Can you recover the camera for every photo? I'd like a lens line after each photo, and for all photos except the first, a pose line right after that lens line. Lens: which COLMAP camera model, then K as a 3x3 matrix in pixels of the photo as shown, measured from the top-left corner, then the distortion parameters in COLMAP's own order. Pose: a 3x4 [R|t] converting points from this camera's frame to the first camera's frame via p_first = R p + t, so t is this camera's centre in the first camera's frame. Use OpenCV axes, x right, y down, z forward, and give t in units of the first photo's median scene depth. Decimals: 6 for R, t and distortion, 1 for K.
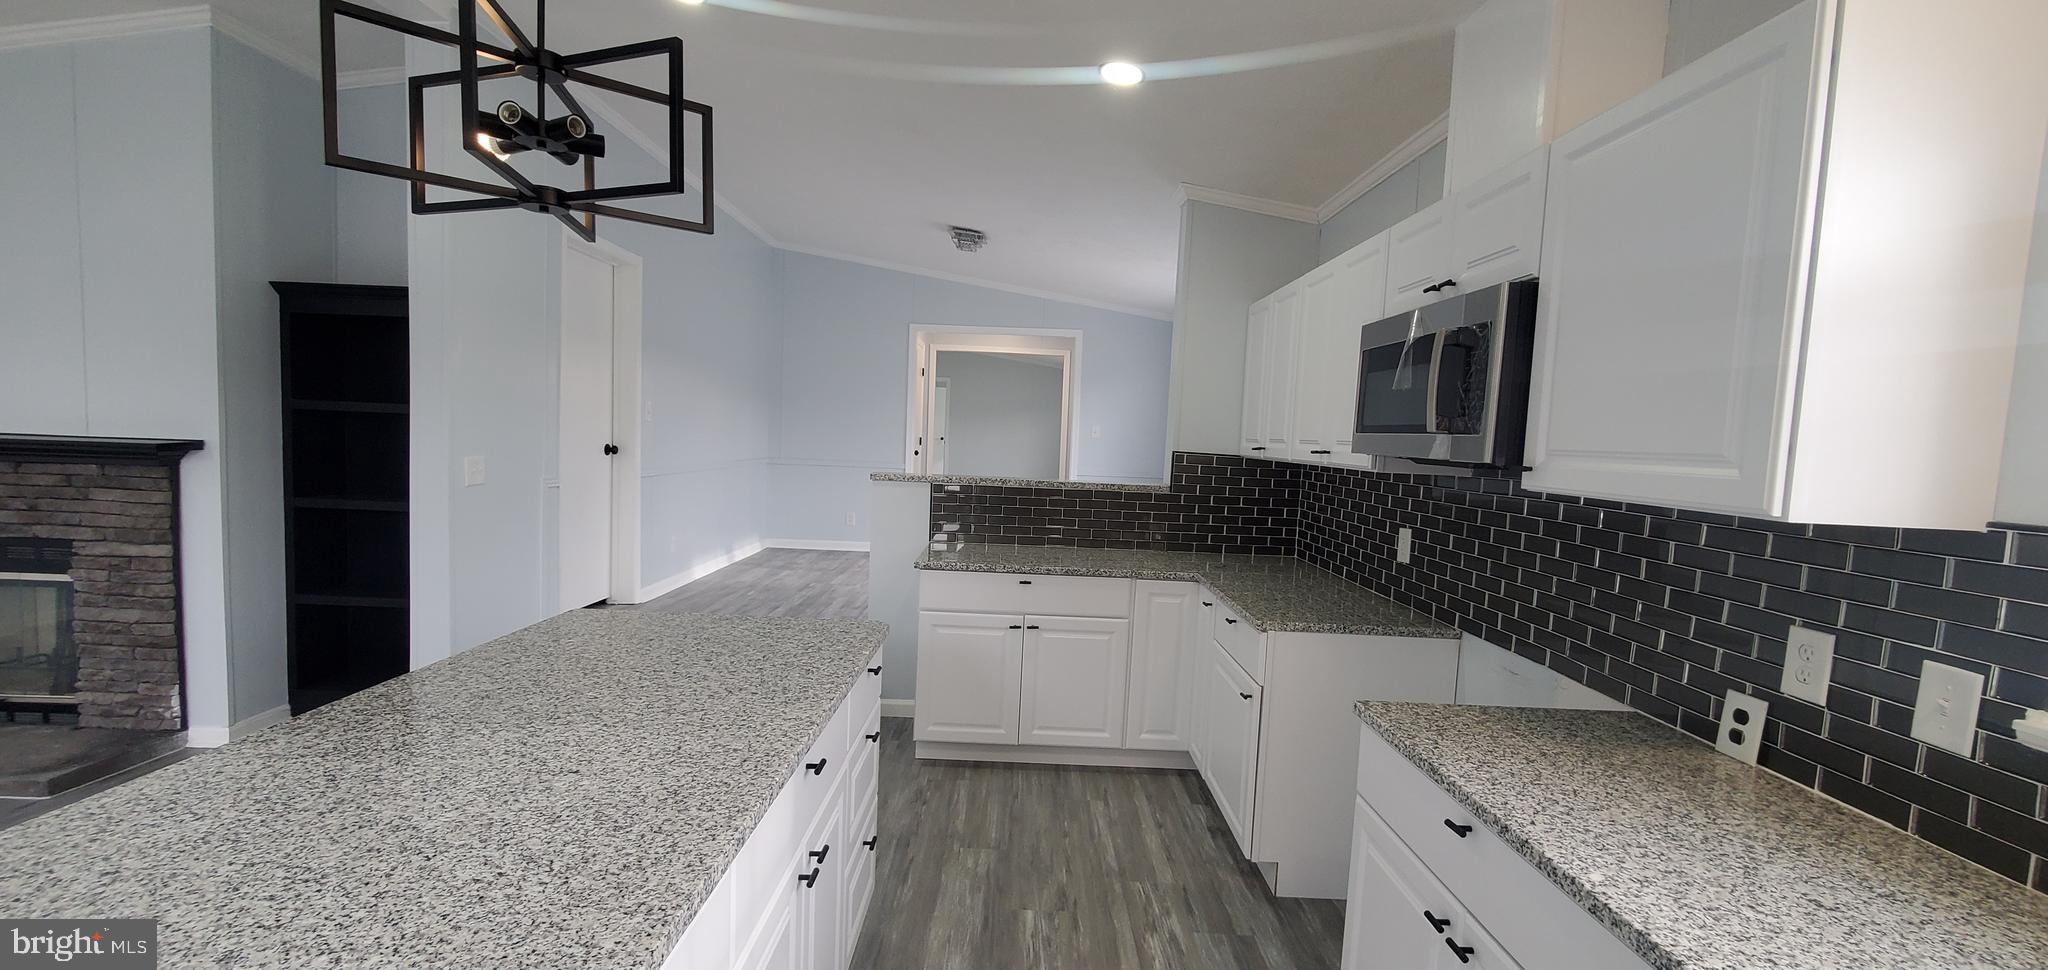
lens RADIAL K [[814.8, 0, 1021.9], [0, 814.8, 492.5], [0, 0, 1]] dist [0.002761, -0.000604]
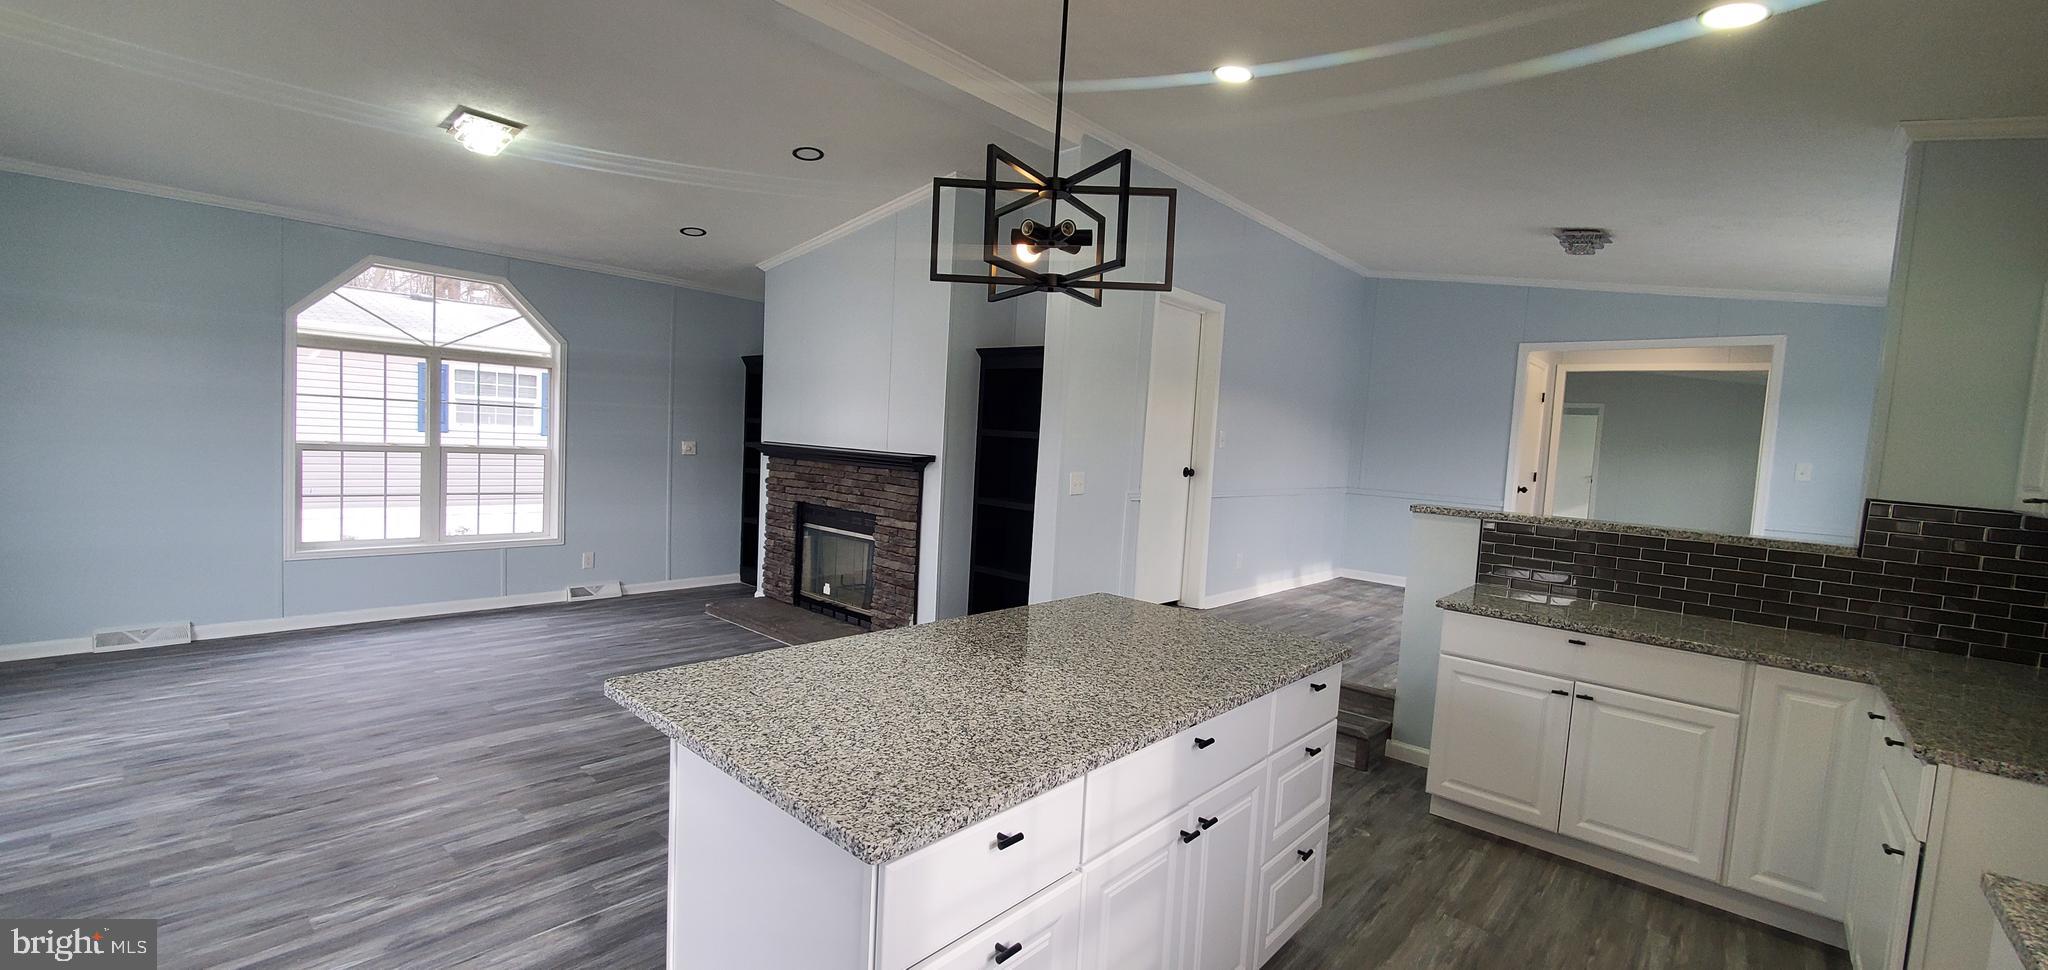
lens RADIAL K [[814.8, 0, 1021.9], [0, 814.8, 492.5], [0, 0, 1]] dist [0.002761, -0.000604]
pose [[0.744029, 0.049758, -0.666292, 0.131505], [-0.074566, 0.997177, -0.008797, 0.005719], [0.663974, 0.056228, 0.745639, -0.021137]]
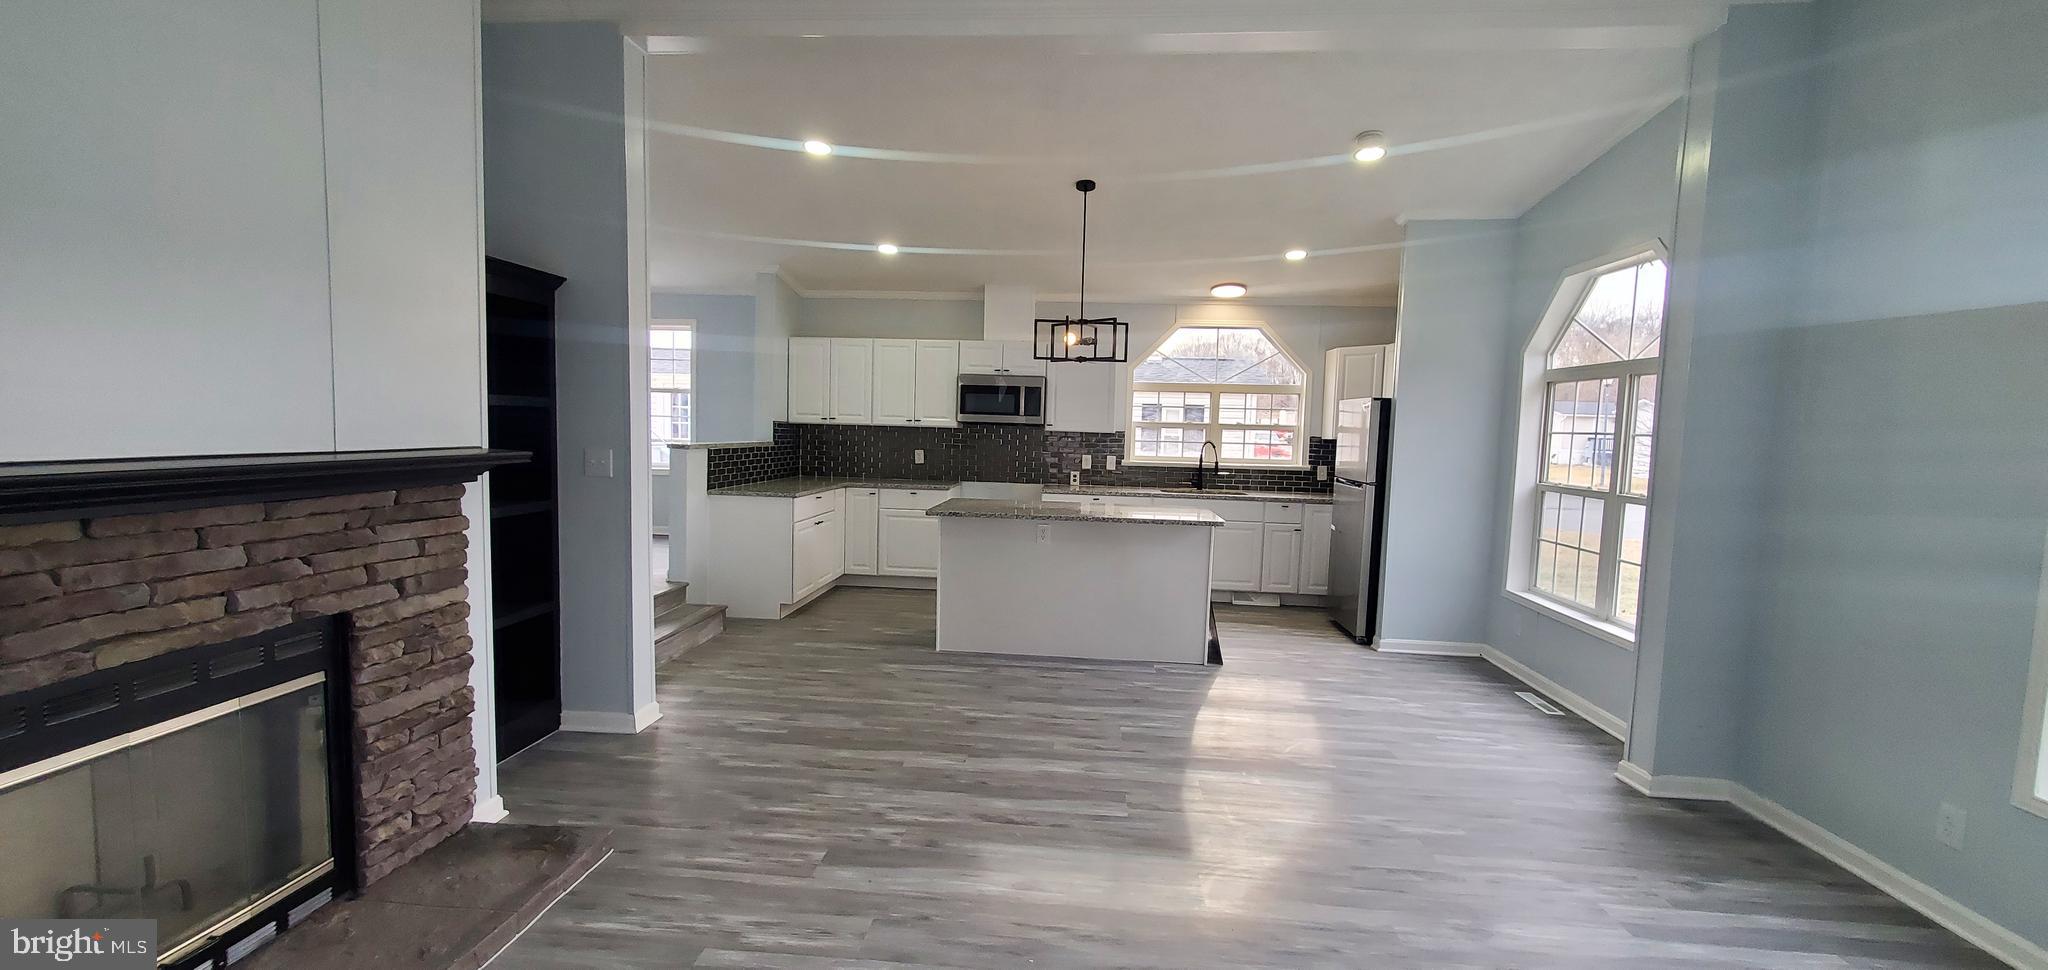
lens RADIAL K [[814.8, 0, 1021.9], [0, 814.8, 492.5], [0, 0, 1]] dist [0.002761, -0.000604]
pose [[0.085445, -0.117843, 0.989349, -1.718326], [0.048278, 0.992304, 0.114025, -0.082770], [-0.995173, 0.038021, 0.090476, 0.392635]]
